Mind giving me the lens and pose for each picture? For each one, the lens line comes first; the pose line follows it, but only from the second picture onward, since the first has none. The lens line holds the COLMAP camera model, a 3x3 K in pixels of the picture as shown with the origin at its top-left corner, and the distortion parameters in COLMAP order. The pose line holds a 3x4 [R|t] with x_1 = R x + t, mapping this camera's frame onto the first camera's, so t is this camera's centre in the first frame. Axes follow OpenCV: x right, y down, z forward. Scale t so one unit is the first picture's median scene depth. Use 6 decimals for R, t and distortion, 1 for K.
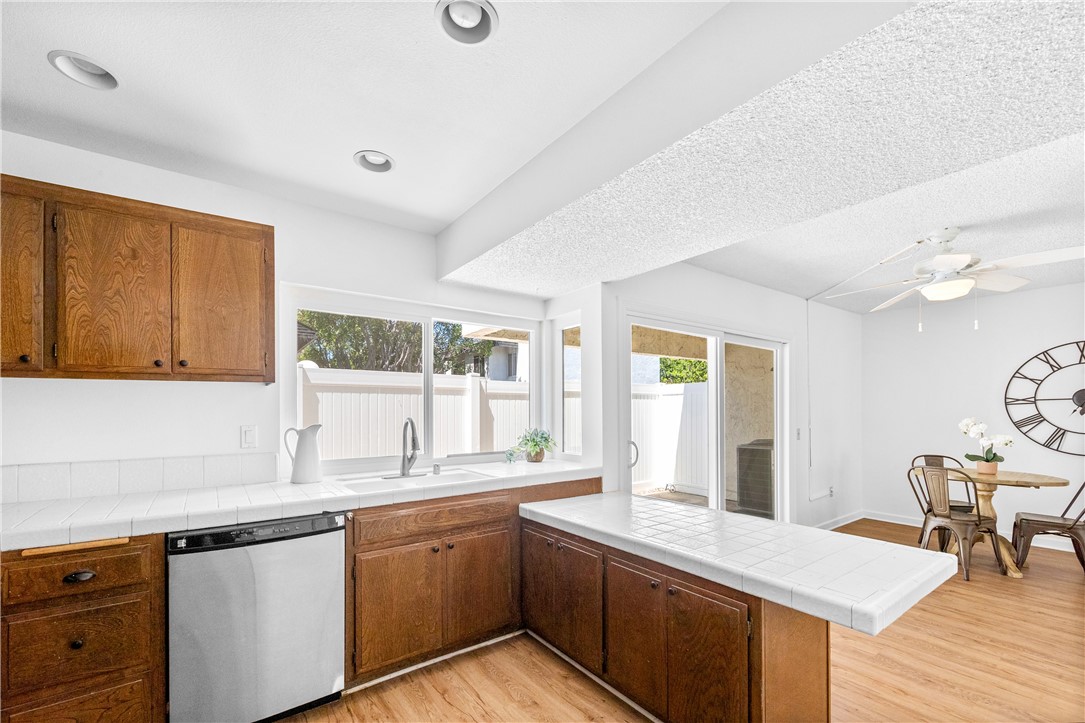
lens RADIAL K [[446.7, 0, 536.3], [0, 446.7, 407.4], [0, 0, 1]] dist [0.001275, 0.000039]
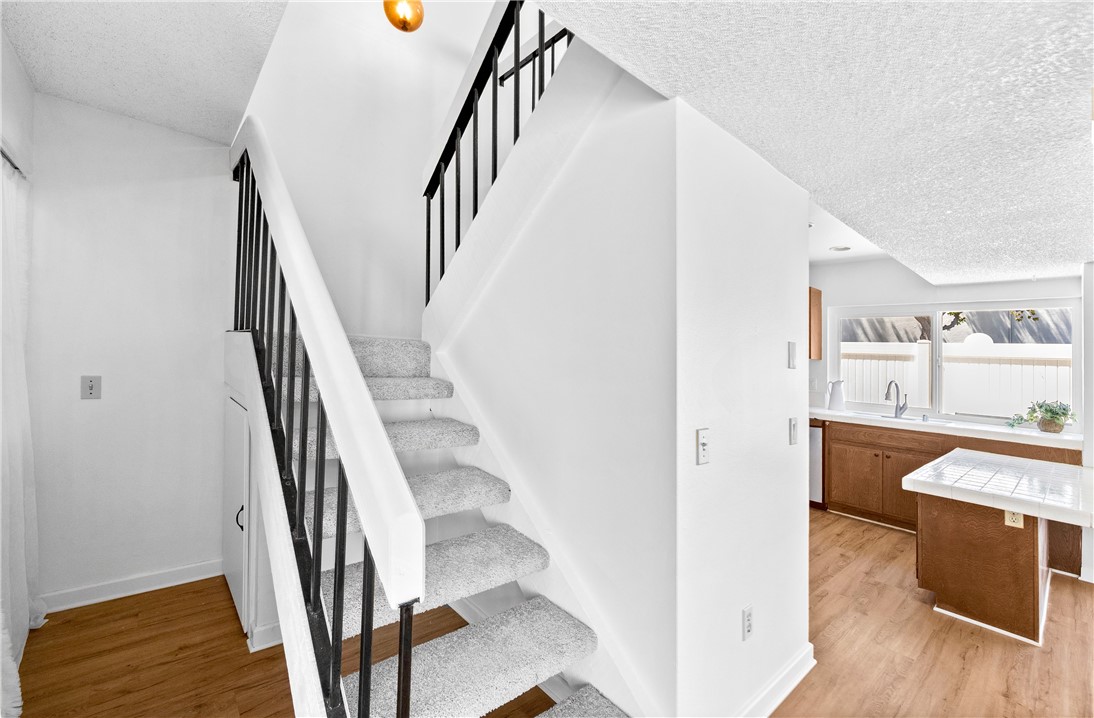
lens RADIAL K [[460.0, 0, 550.1], [0, 460.0, 344.0], [0, 0, 1]] dist [-0.002671, -0.000637]
pose [[0.089467, -0.022847, -0.995728, 1.118104], [-0.036451, 0.998992, -0.026197, -0.018394], [0.995323, 0.038639, 0.088544, -0.349909]]
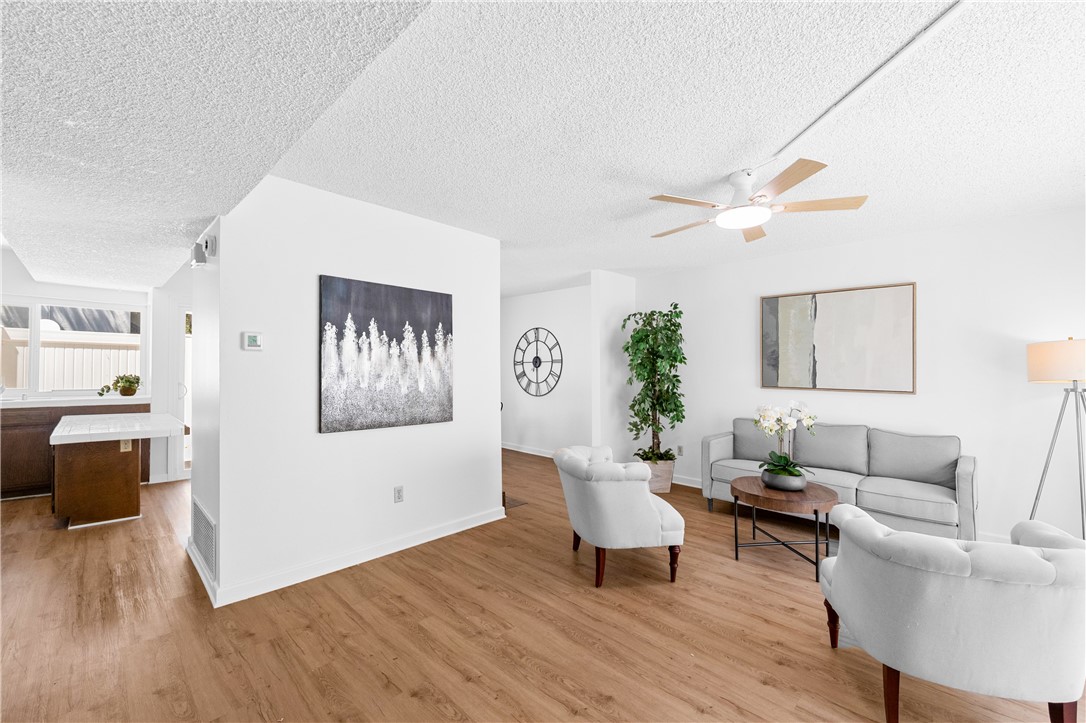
lens RADIAL K [[435.9, 0, 536.1], [0, 435.9, 365.0], [0, 0, 1]] dist [0.000164, -0.000023]
pose [[0.986424, 0.016557, 0.163379, 1.320779], [-0.016722, 0.999860, -0.000364, -0.010583], [-0.163363, -0.002373, 0.986563, -0.865383]]
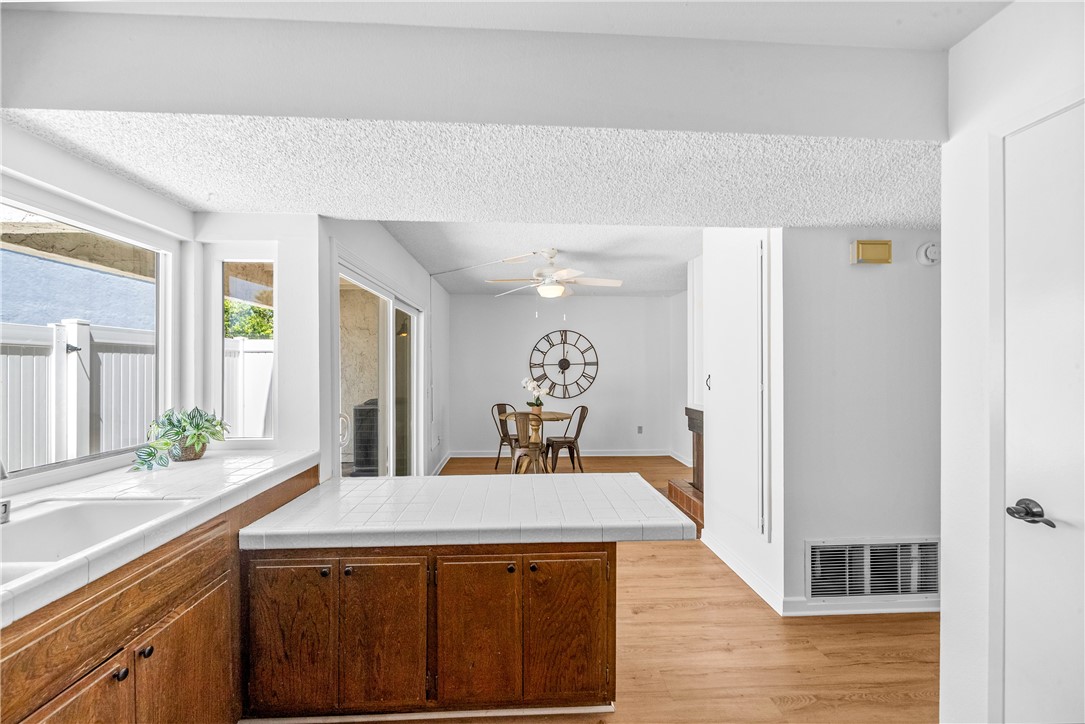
lens RADIAL K [[435.5, 0, 535.6], [0, 435.5, 365.5], [0, 0, 1]] dist [0.000164, -0.000023]
pose [[0.542508, 0.004759, 0.840037, -0.288705], [-0.009463, 0.999955, 0.000446, -0.020885], [-0.839997, -0.008192, 0.542529, 0.269731]]
